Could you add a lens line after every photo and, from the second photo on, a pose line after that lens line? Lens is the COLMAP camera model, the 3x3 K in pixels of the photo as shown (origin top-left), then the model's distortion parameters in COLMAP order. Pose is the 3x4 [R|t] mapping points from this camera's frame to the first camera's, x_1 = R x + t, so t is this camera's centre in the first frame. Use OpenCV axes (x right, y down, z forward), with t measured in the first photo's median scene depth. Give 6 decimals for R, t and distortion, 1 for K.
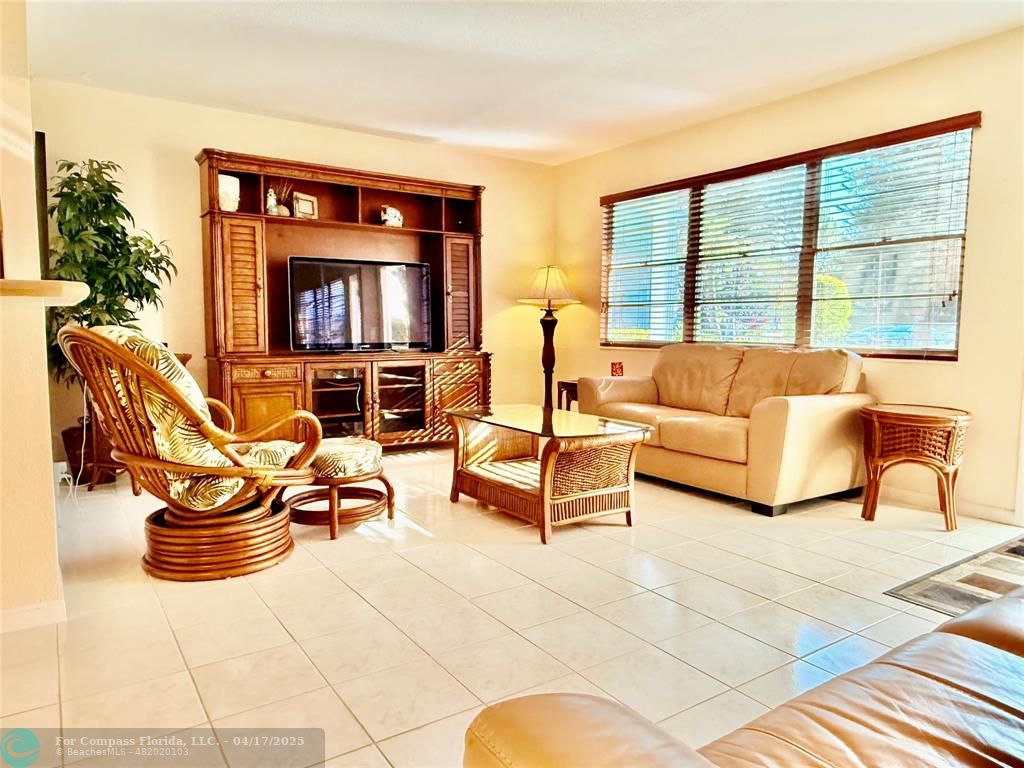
lens RADIAL K [[688.1, 0, 513.4], [0, 688.1, 384.3], [0, 0, 1]] dist [-0.004928, 0.003714]
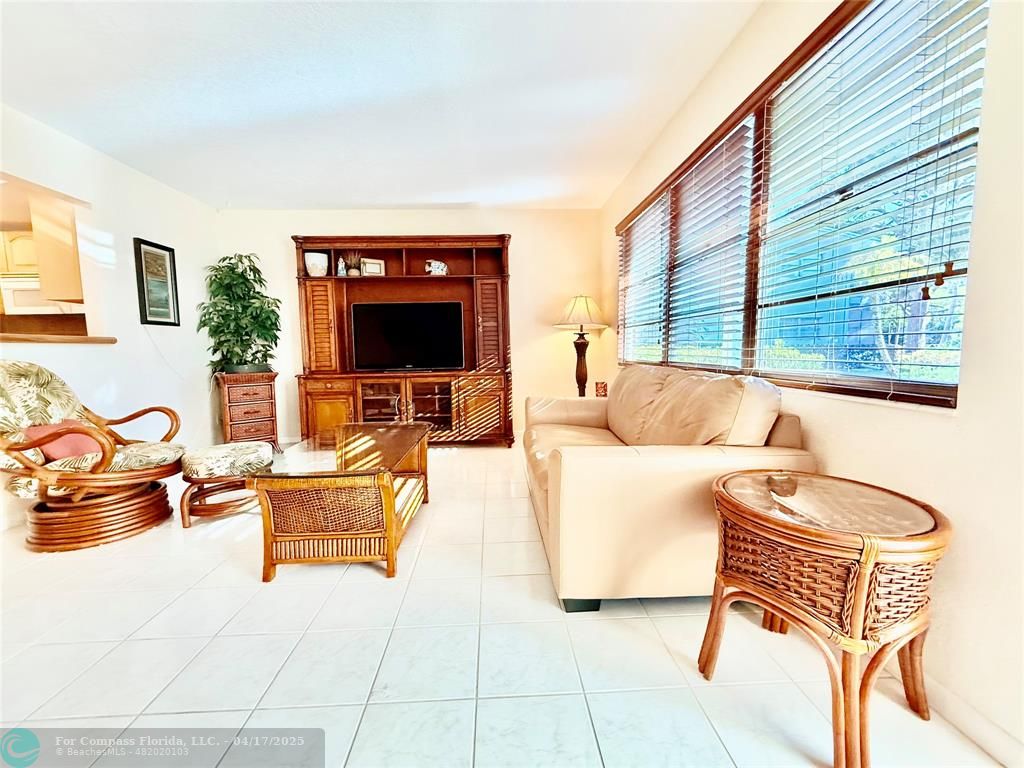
lens RADIAL K [[409.4, 0, 511.0], [0, 409.4, 383.6], [0, 0, 1]] dist [-0.002035, 0.000063]
pose [[0.847259, 0.024858, -0.530599, 0.428594], [-0.023208, 0.999683, 0.009776, -0.037776], [0.530674, 0.004032, 0.847567, 0.474685]]
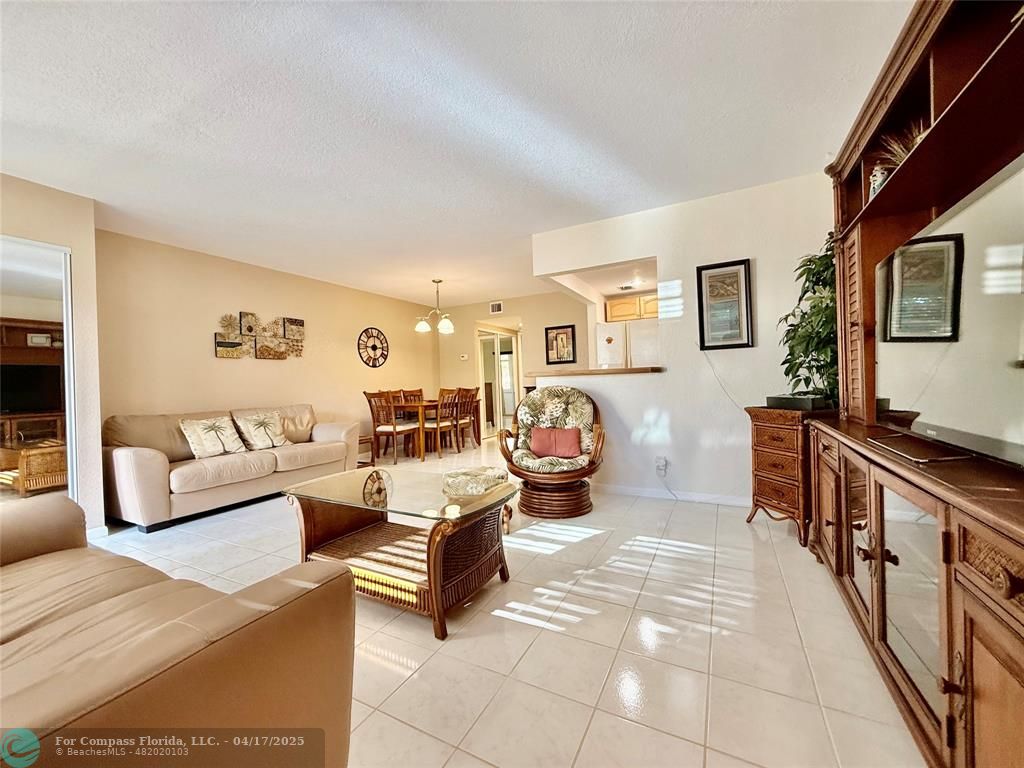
lens RADIAL K [[409.4, 0, 506.2], [0, 409.4, 386.1], [0, 0, 1]] dist [-0.002035, 0.000063]
pose [[-0.888808, 0.025604, -0.457565, 0.135225], [-0.012910, 0.996643, 0.080848, -0.111730], [0.458099, 0.077765, -0.885493, 1.231038]]
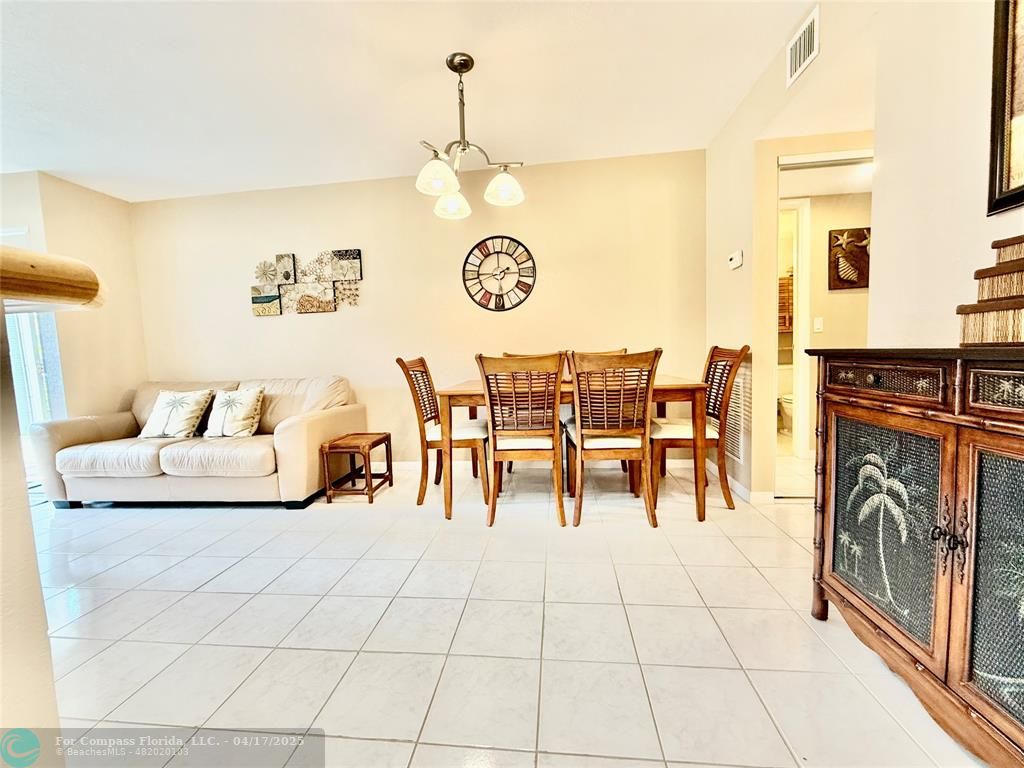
lens RADIAL K [[409.4, 0, 513.9], [0, 409.4, 383.1], [0, 0, 1]] dist [-0.002035, 0.000063]
pose [[-0.755447, -0.027135, 0.654648, -0.608368], [0.092004, 0.984850, 0.146991, -0.035605], [-0.648719, 0.171275, -0.741505, 0.375374]]
